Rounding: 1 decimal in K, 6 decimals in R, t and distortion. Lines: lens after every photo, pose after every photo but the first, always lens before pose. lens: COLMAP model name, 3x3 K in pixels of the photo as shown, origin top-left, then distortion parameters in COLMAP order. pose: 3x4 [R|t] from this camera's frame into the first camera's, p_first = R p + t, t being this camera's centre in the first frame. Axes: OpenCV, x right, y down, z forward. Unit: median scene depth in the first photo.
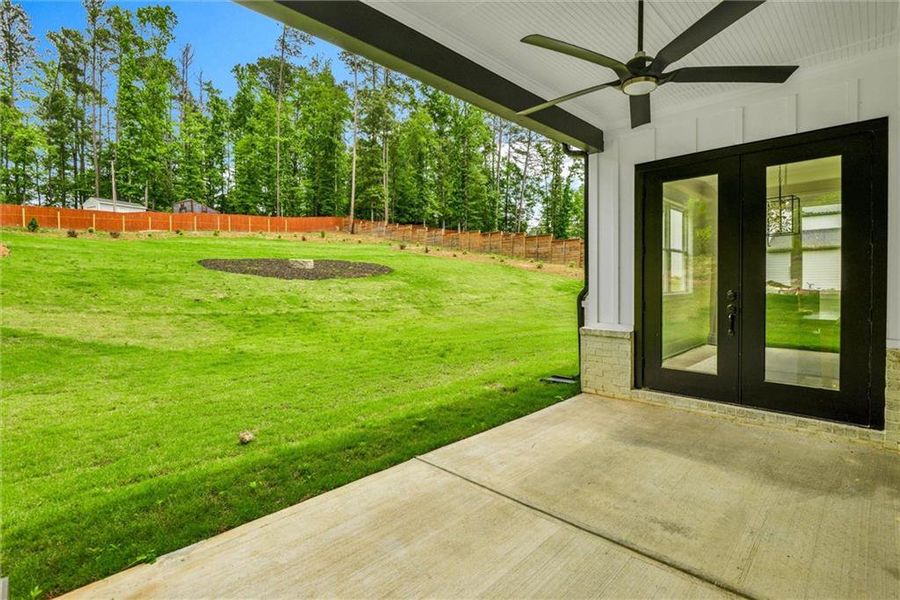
lens RADIAL K [[428.3, 0, 451.0], [0, 428.3, 293.2], [0, 0, 1]] dist [-0.010837, -0.001472]
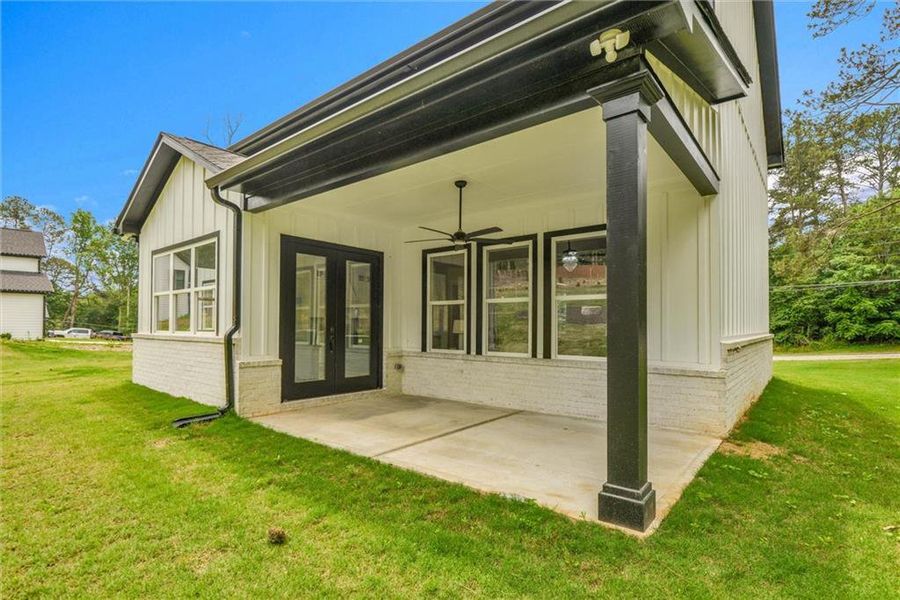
lens RADIAL K [[446.7, 0, 451.0], [0, 446.7, 316.0], [0, 0, 1]] dist [-0.001140, -0.000361]
pose [[-0.112140, 0.023153, 0.993423, -1.445149], [0.018483, 0.999604, -0.021210, -0.006813], [-0.993521, 0.015983, -0.112523, 0.903521]]
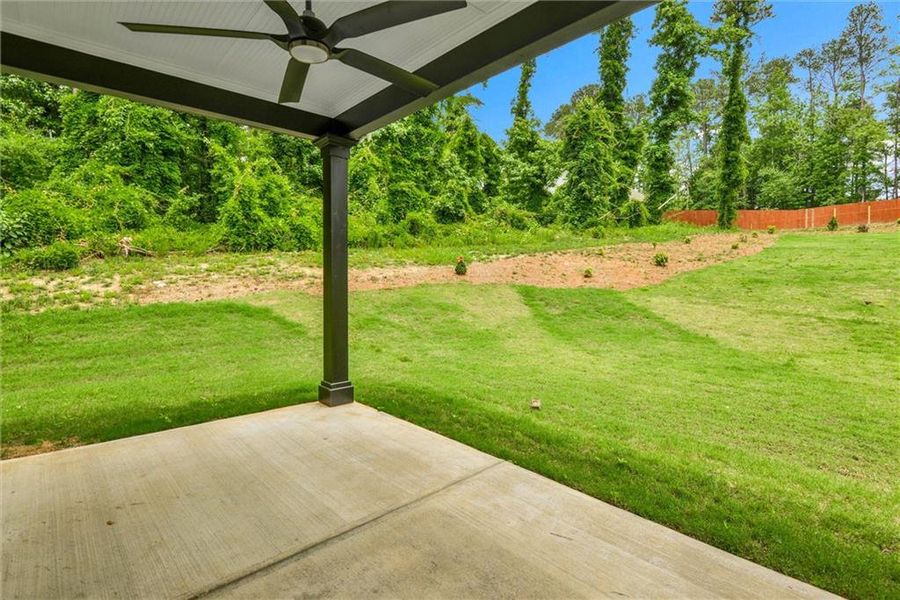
lens RADIAL K [[428.3, 0, 451.0], [0, 428.3, 293.2], [0, 0, 1]] dist [-0.010837, -0.001472]
pose [[-0.036770, 0.041397, -0.998466, 0.875762], [-0.032467, 0.998565, 0.042597, -0.037655], [0.998796, 0.033984, -0.035373, 0.885617]]
